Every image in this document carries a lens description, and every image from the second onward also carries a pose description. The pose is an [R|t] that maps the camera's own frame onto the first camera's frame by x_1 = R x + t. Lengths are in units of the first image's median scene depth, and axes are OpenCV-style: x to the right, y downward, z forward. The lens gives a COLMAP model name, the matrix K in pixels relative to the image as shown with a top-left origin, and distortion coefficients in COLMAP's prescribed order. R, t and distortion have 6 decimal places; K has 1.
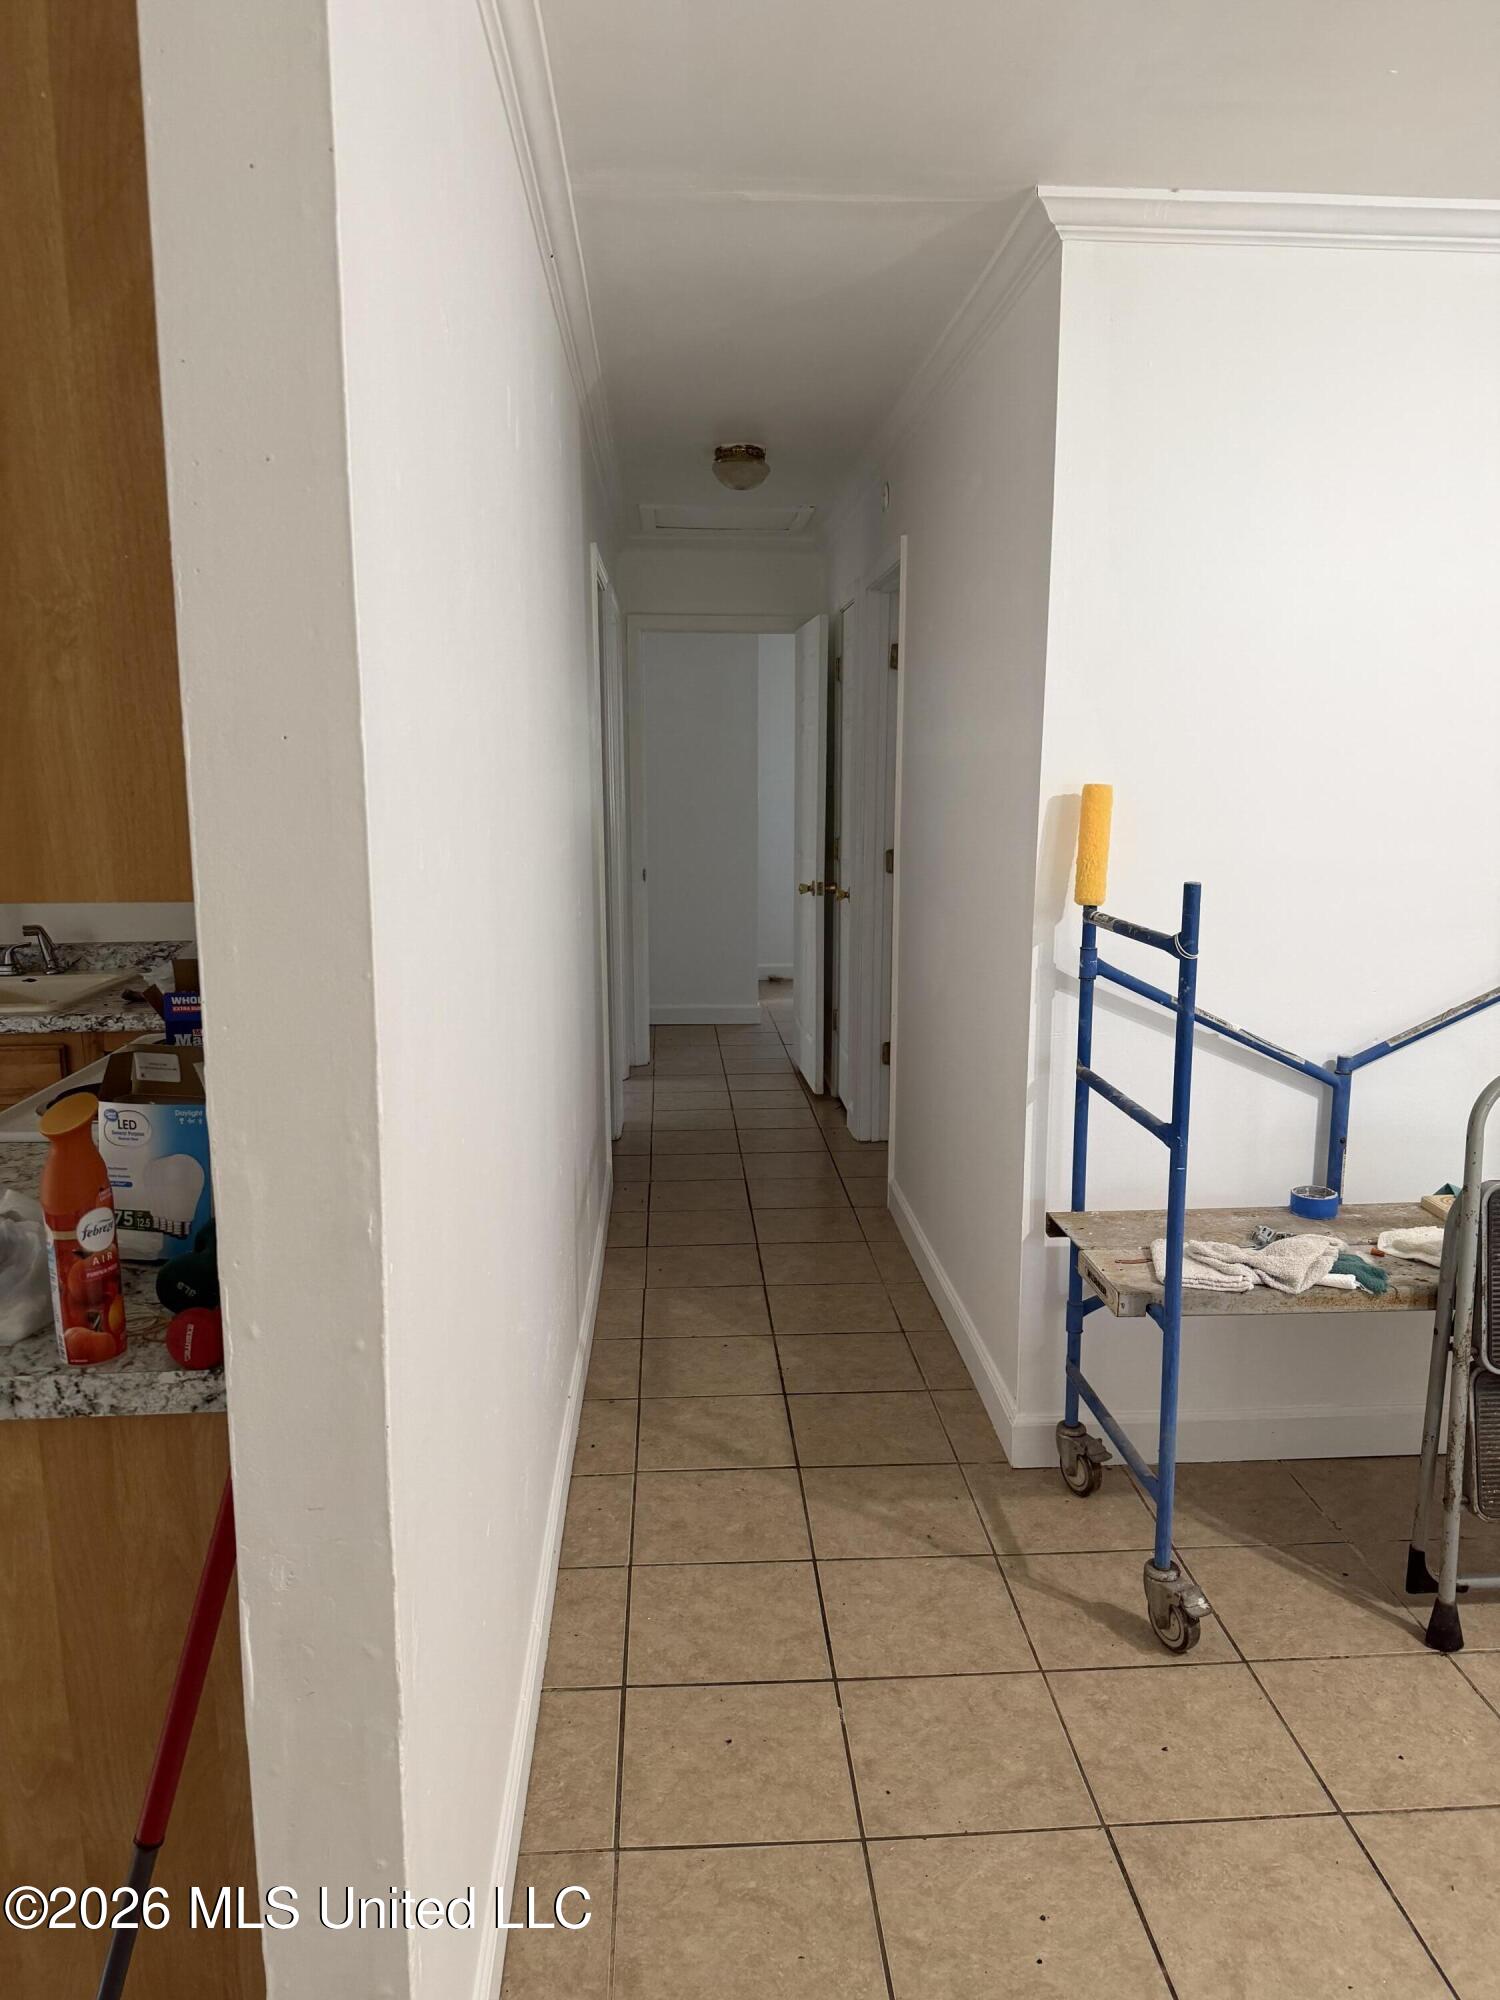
lens RADIAL K [[1400.6, 0, 769.7], [0, 1400.6, 1002.7], [0, 0, 1]] dist [0.013944, -0.011497]
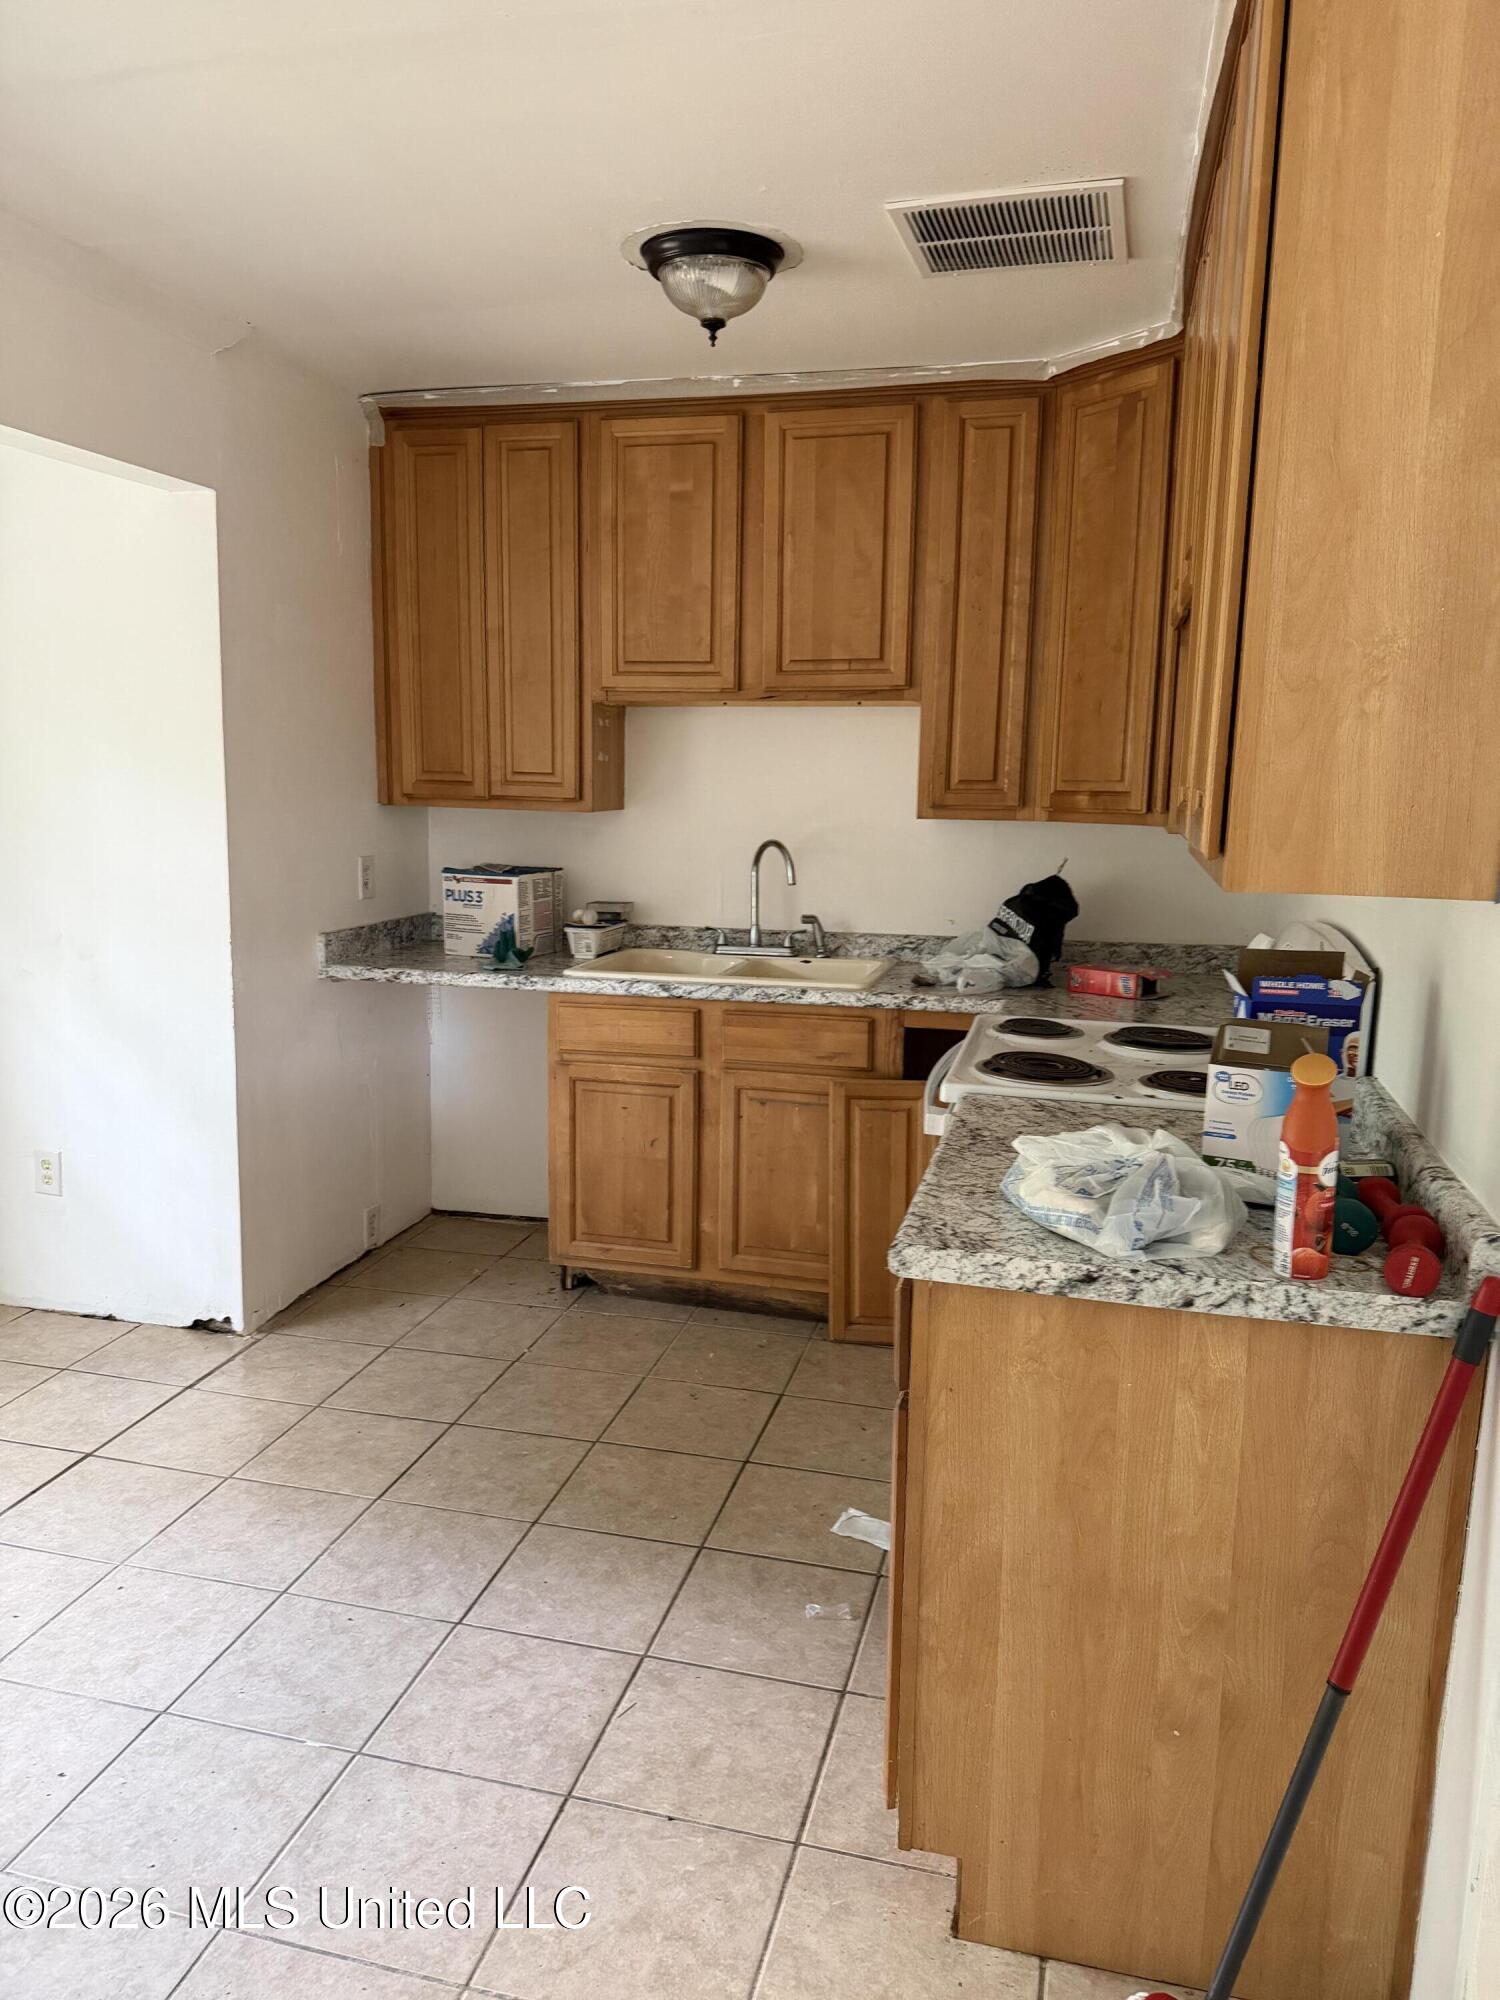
lens RADIAL K [[1400.6, 0, 739.1], [0, 1400.6, 996.8], [0, 0, 1]] dist [0.013944, -0.011497]
pose [[0.951705, 0.069076, -0.299141, -0.608417], [-0.073879, 0.997256, -0.004764, 0.058538], [0.297991, 0.026635, 0.954197, -0.294205]]
